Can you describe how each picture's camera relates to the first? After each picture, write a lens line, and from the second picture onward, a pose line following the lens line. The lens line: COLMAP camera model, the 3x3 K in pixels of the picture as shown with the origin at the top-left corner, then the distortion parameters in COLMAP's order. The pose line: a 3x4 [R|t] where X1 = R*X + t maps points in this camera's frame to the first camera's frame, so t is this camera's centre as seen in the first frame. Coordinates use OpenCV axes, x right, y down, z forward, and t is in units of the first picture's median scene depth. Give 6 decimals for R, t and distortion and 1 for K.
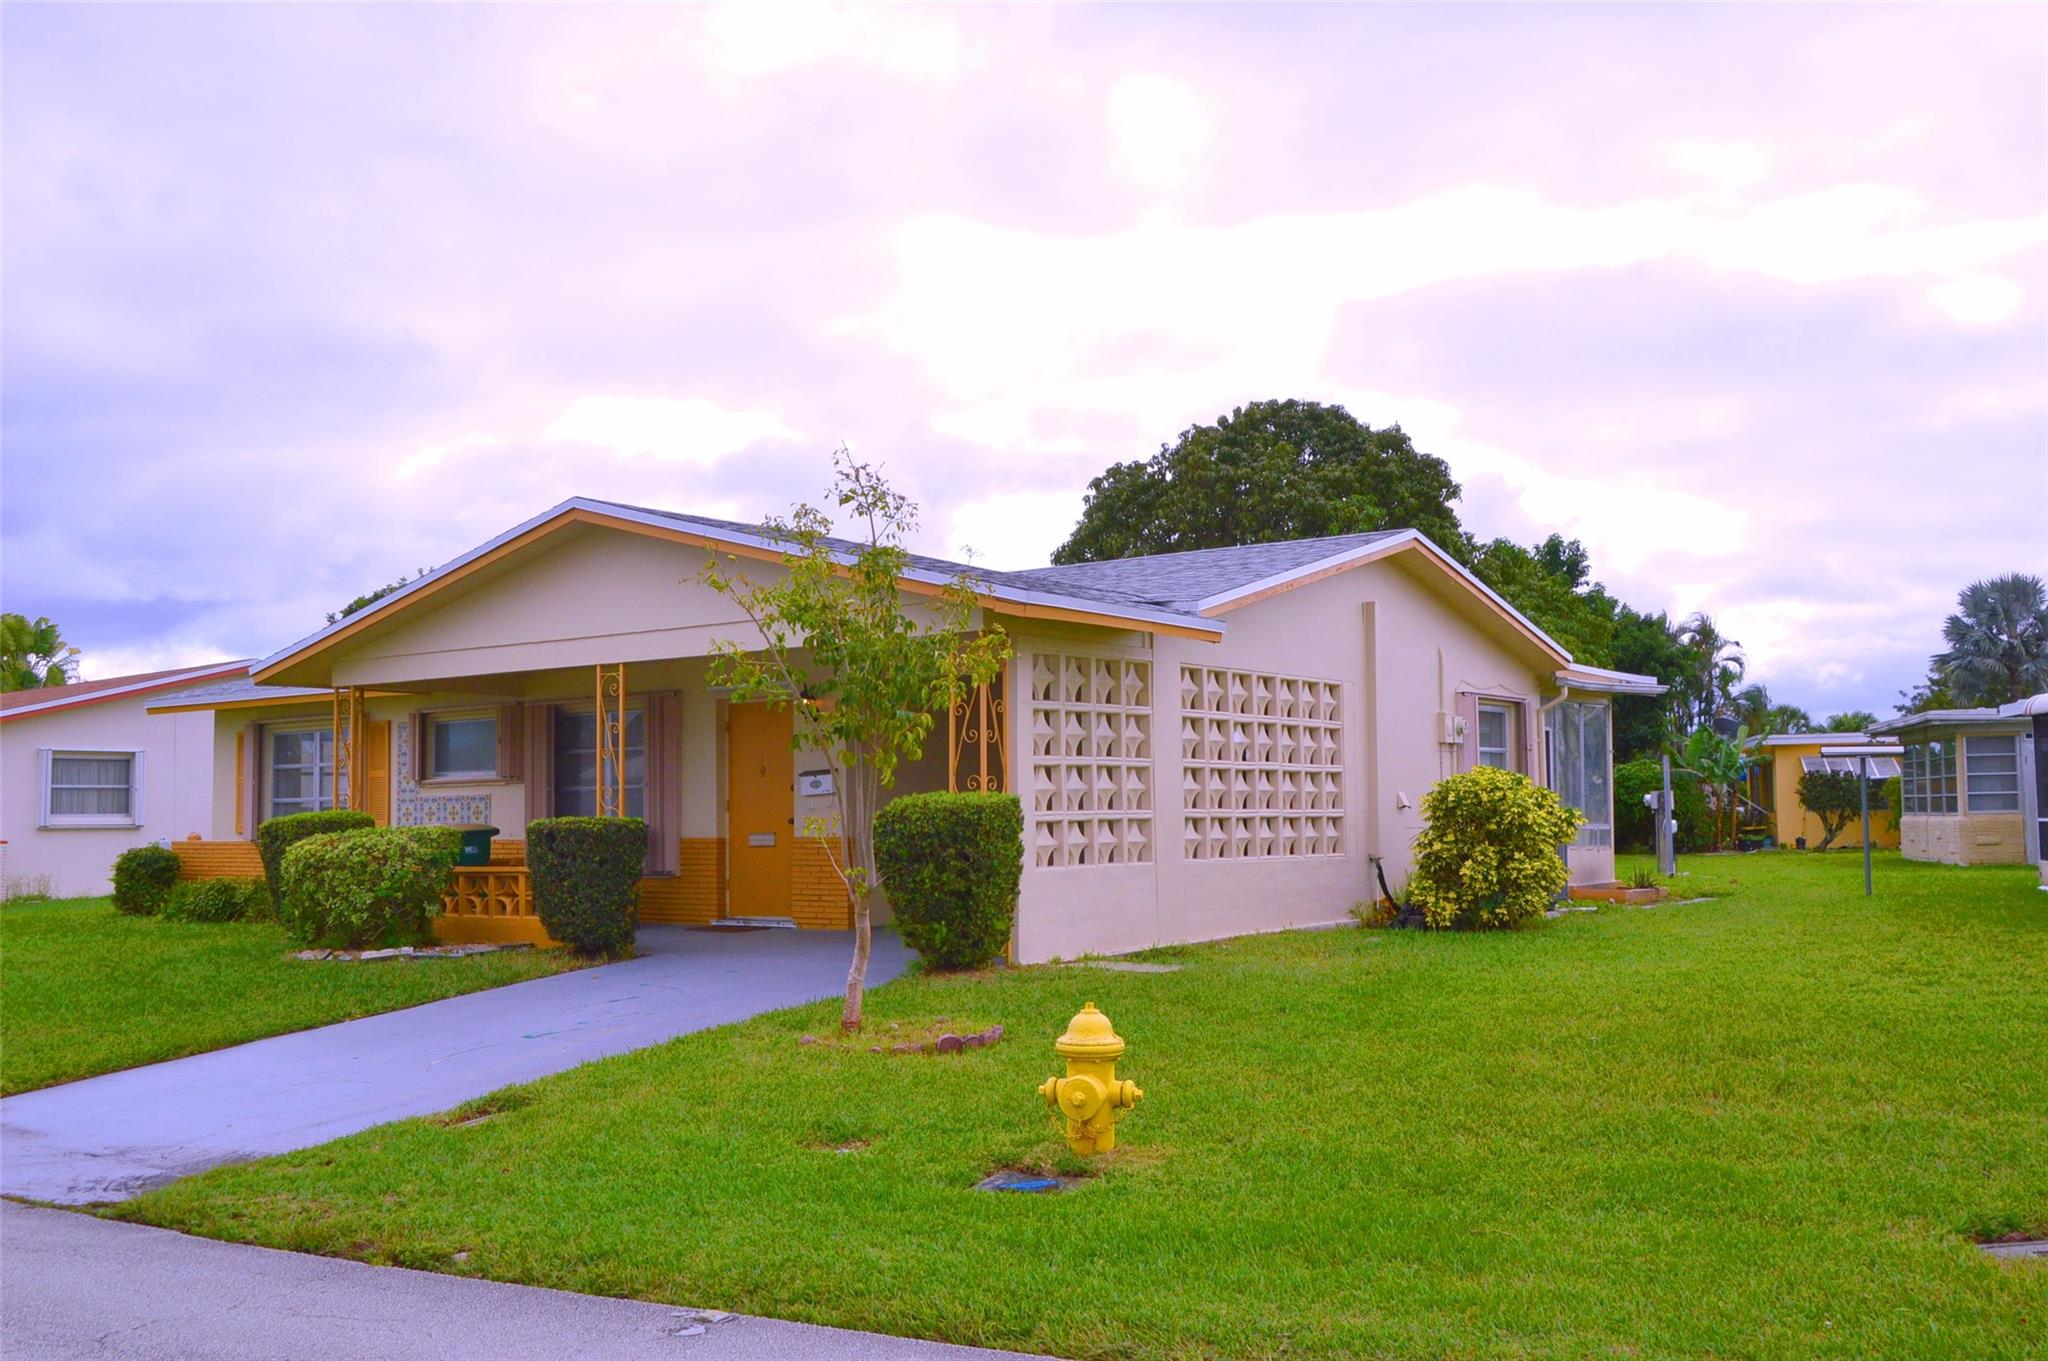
lens RADIAL K [[1974.2, 0, 1024.0], [0, 1974.2, 680.5], [0, 0, 1]] dist [-0.058187, 0.001628]
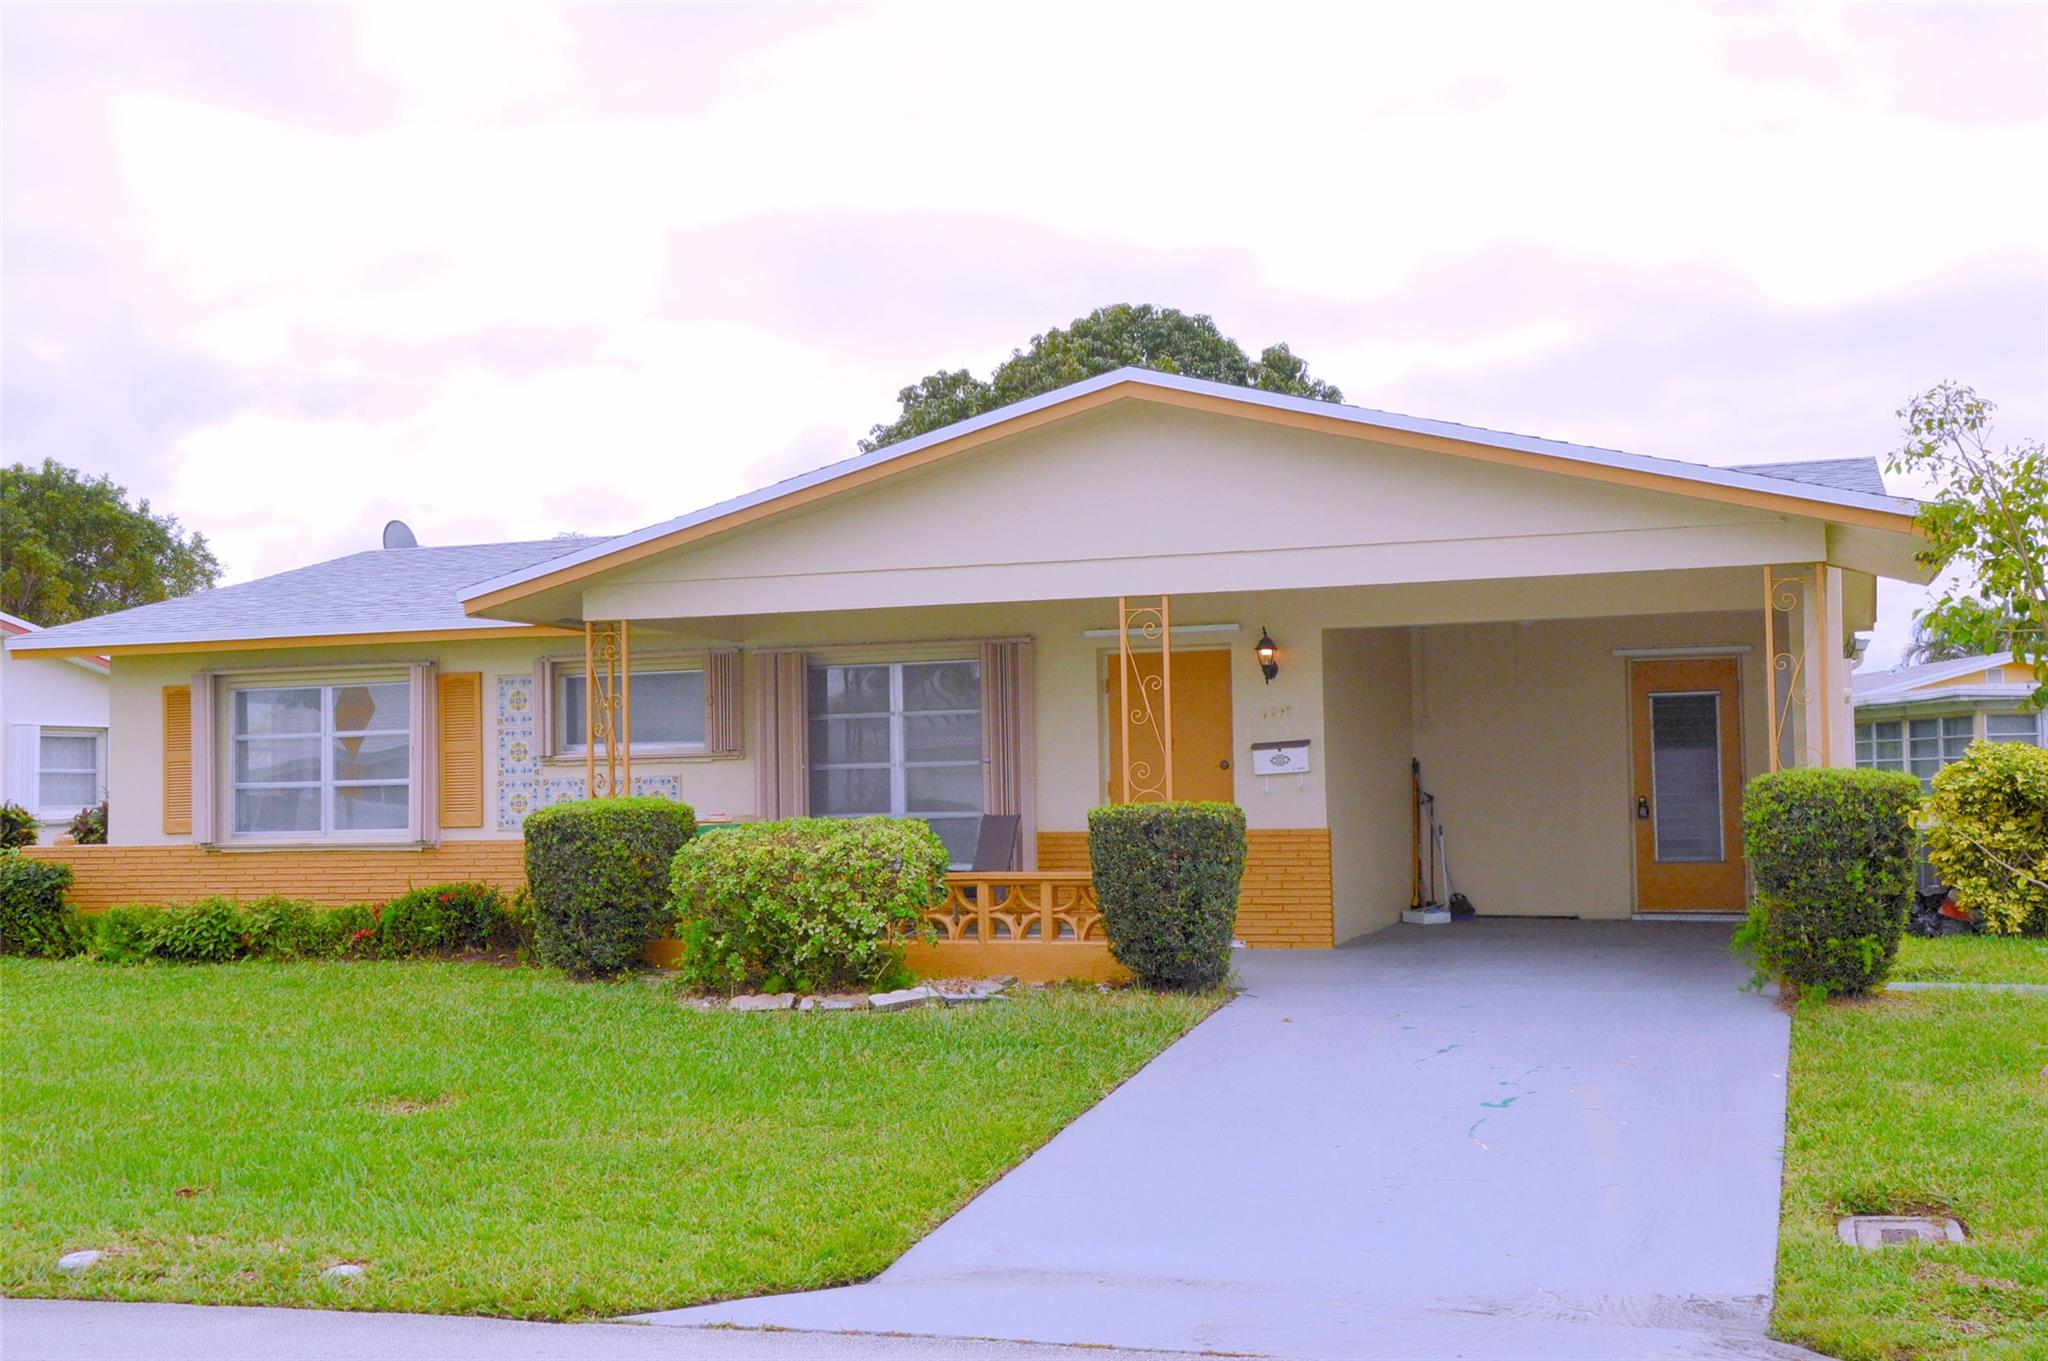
lens RADIAL K [[2339.3, 0, 963.1], [0, 2339.3, 681.6], [0, 0, 1]] dist [0.004044, 0.005636]
pose [[0.962228, 0.011742, 0.271993, -0.446703], [-0.015546, 0.999809, 0.011837, 0.012451], [-0.271802, -0.015619, 0.962226, 0.150666]]
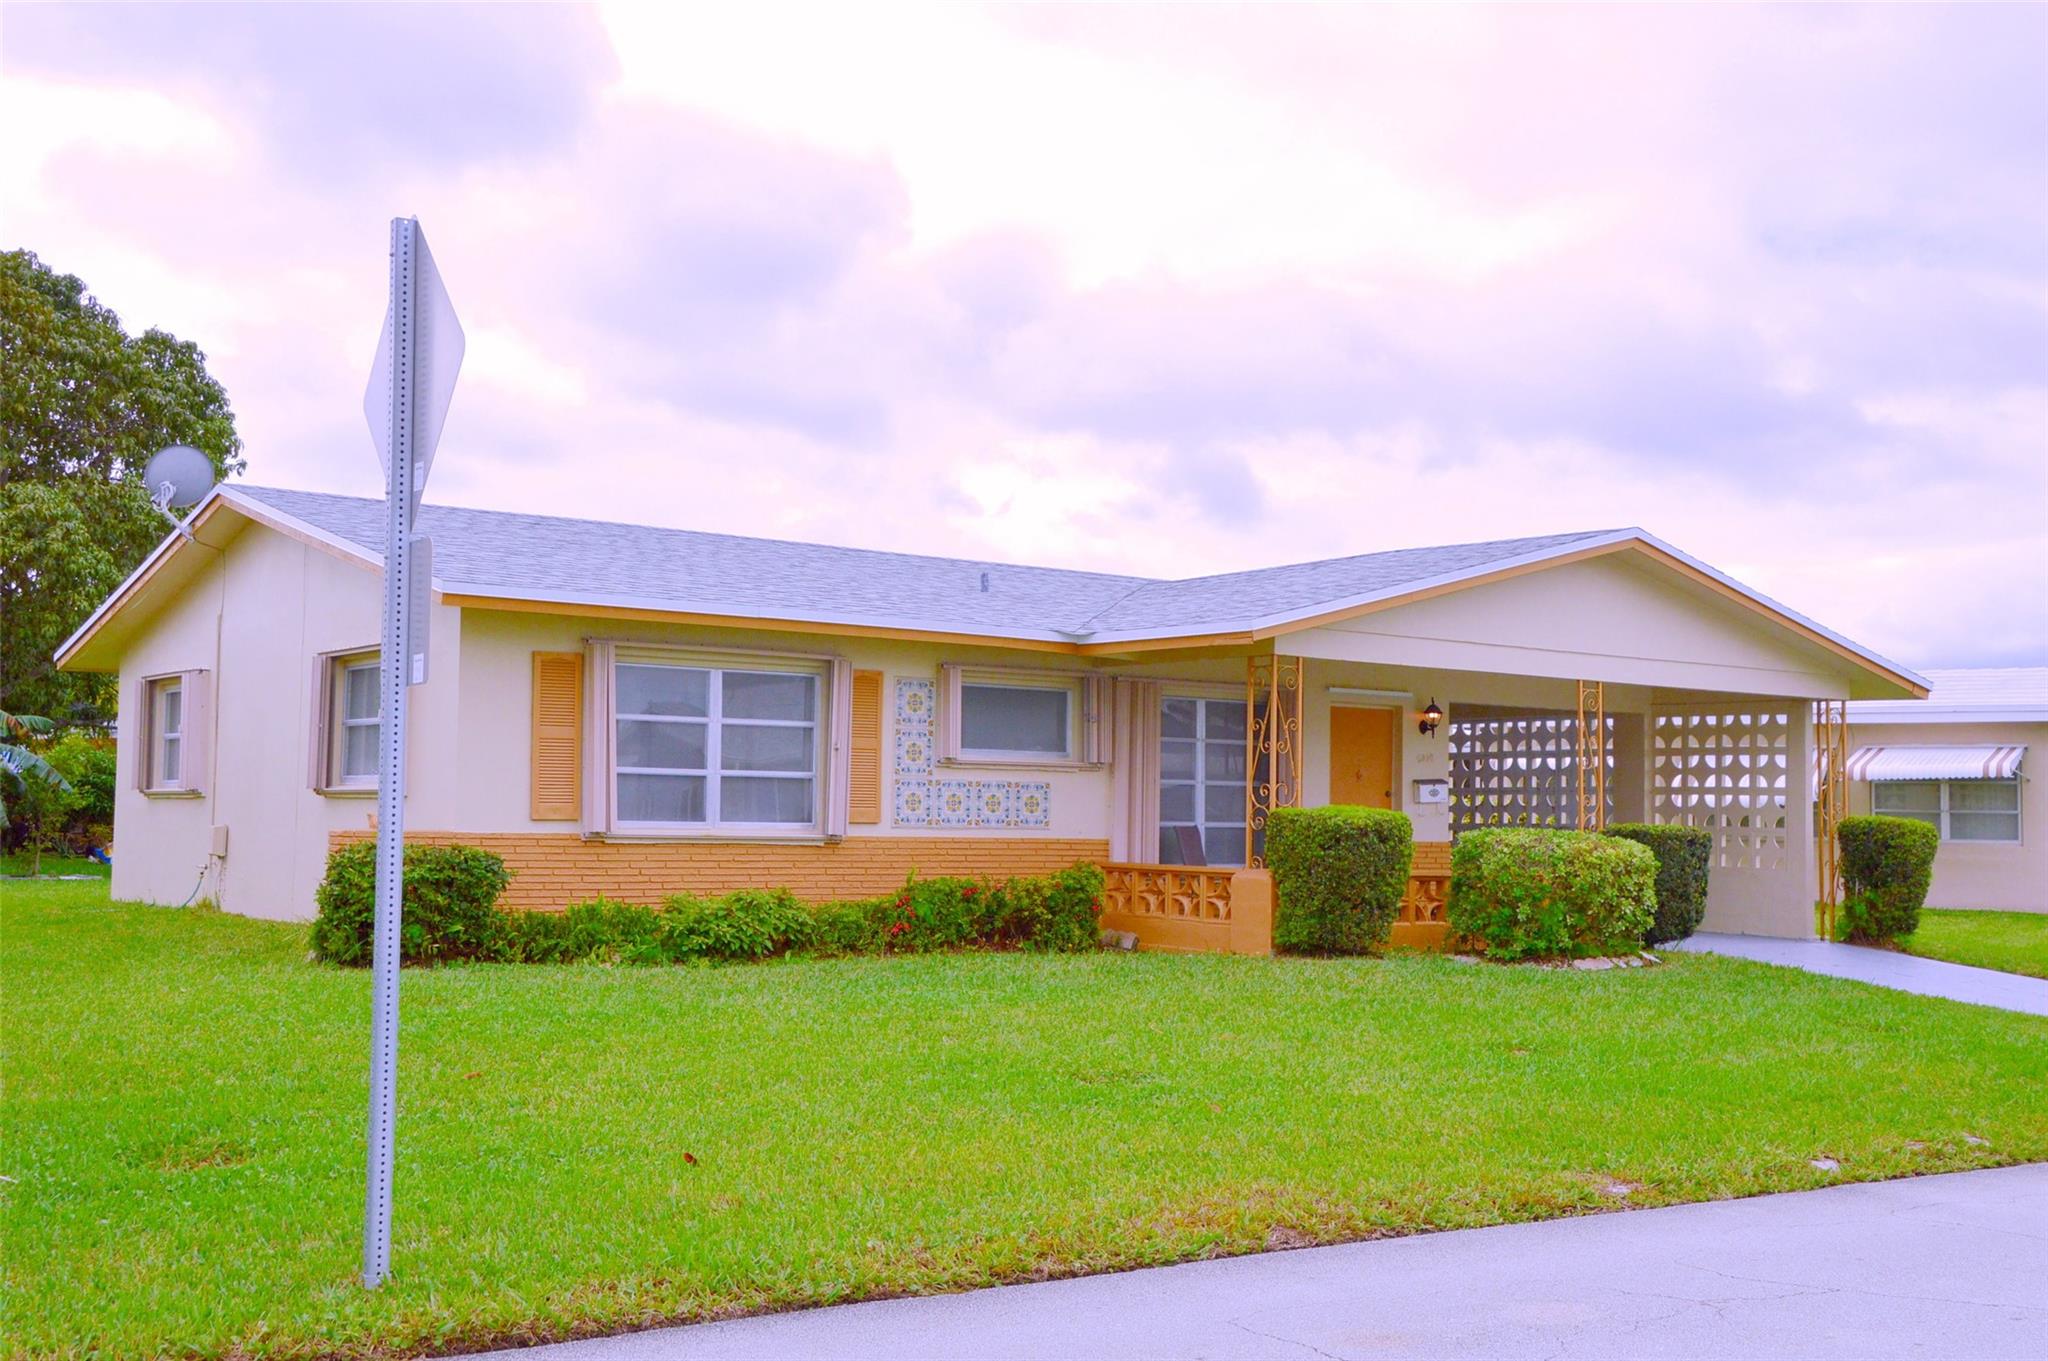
lens RADIAL K [[2339.3, 0, 963.1], [0, 2339.3, 681.6], [0, 0, 1]] dist [0.004044, 0.005636]
pose [[0.294389, 0.075932, 0.952664, -1.324268], [-0.088172, 0.994745, -0.052040, 0.076958], [-0.951609, -0.068679, 0.299537, 0.820707]]
